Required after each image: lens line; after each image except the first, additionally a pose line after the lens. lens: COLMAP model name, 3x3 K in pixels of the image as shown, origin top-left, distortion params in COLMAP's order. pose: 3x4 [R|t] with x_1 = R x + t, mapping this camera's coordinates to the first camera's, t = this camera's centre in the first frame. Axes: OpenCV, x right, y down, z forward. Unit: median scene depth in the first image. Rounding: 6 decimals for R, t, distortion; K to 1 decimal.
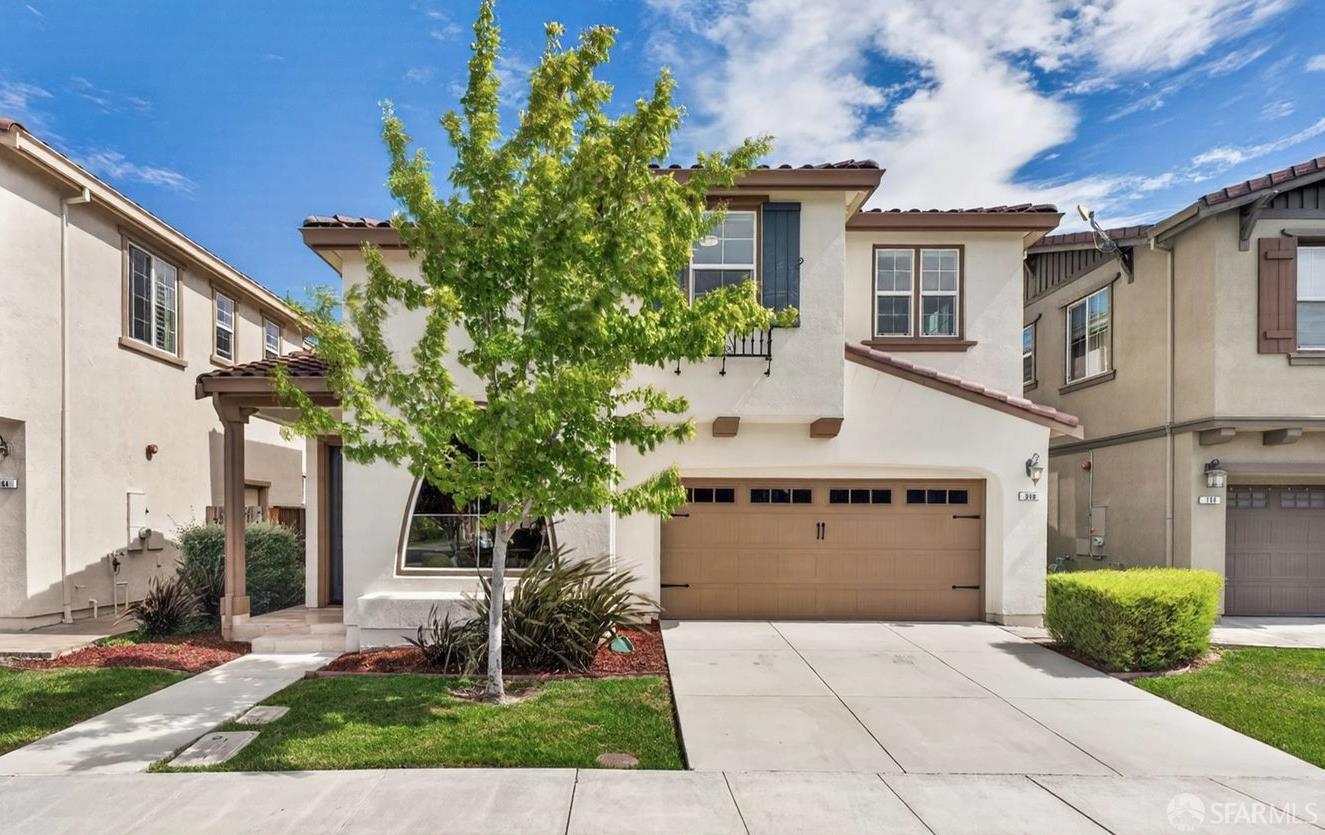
lens RADIAL K [[741.0, 0, 660.6], [0, 741.0, 526.6], [0, 0, 1]] dist [-0.004022, -0.001124]
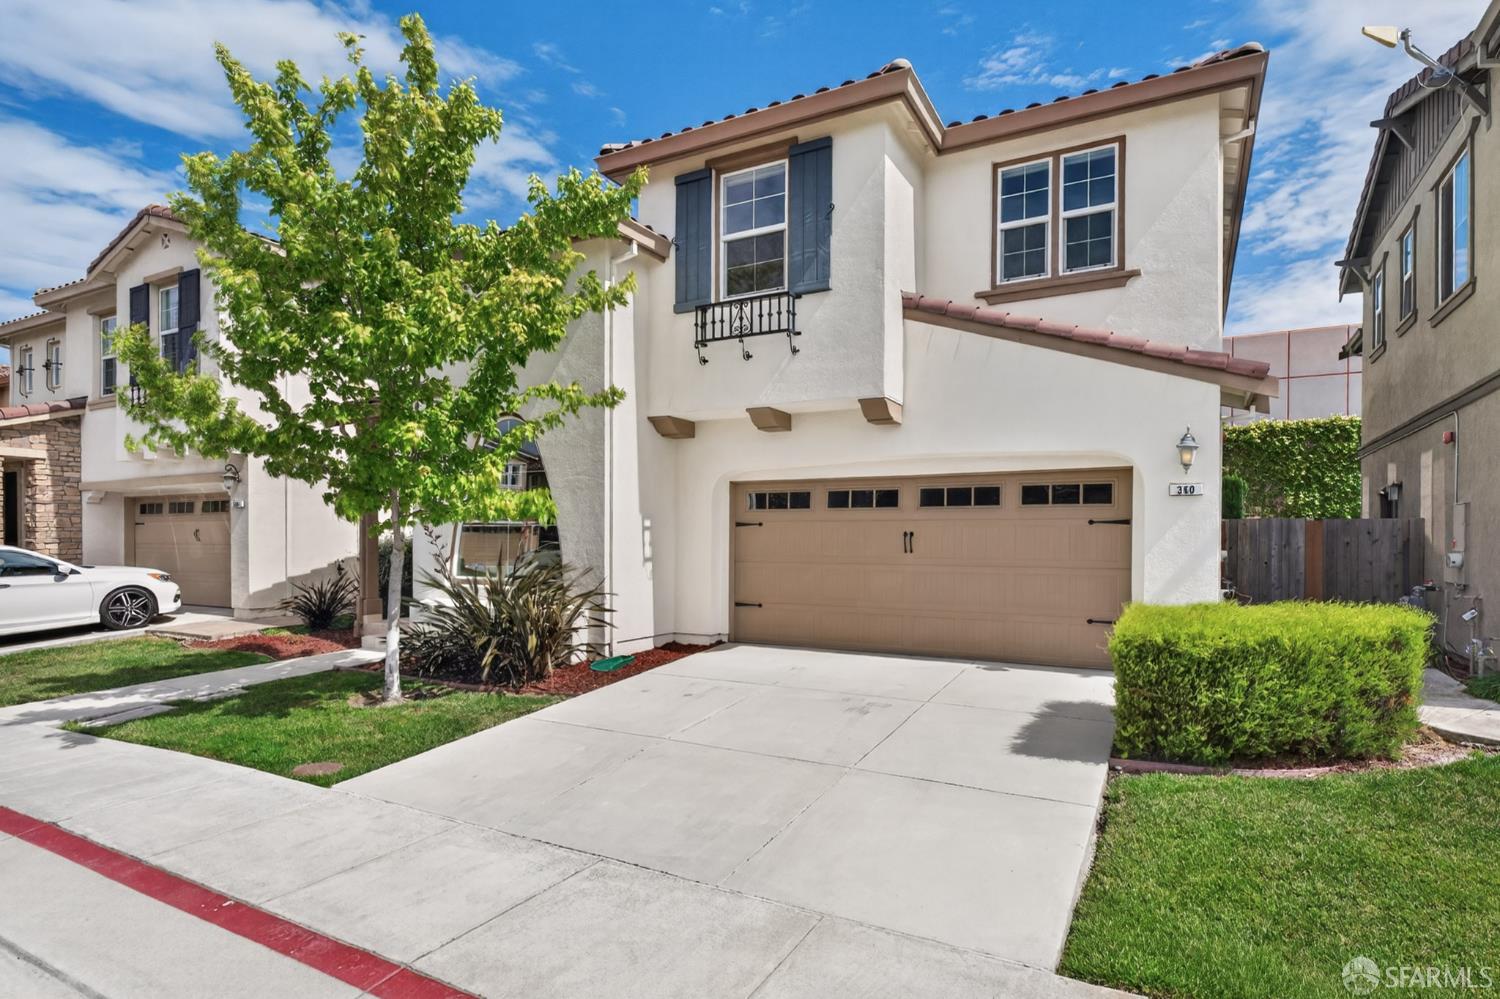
lens RADIAL K [[801.5, 0, 749.6], [0, 801.5, 543.6], [0, 0, 1]] dist [-0.000993, -0.001193]
pose [[0.880917, 0.001081, -0.473270, 0.519379], [-0.001068, 0.999999, 0.000297, 0.008455], [0.473270, 0.000244, 0.880917, 0.183363]]
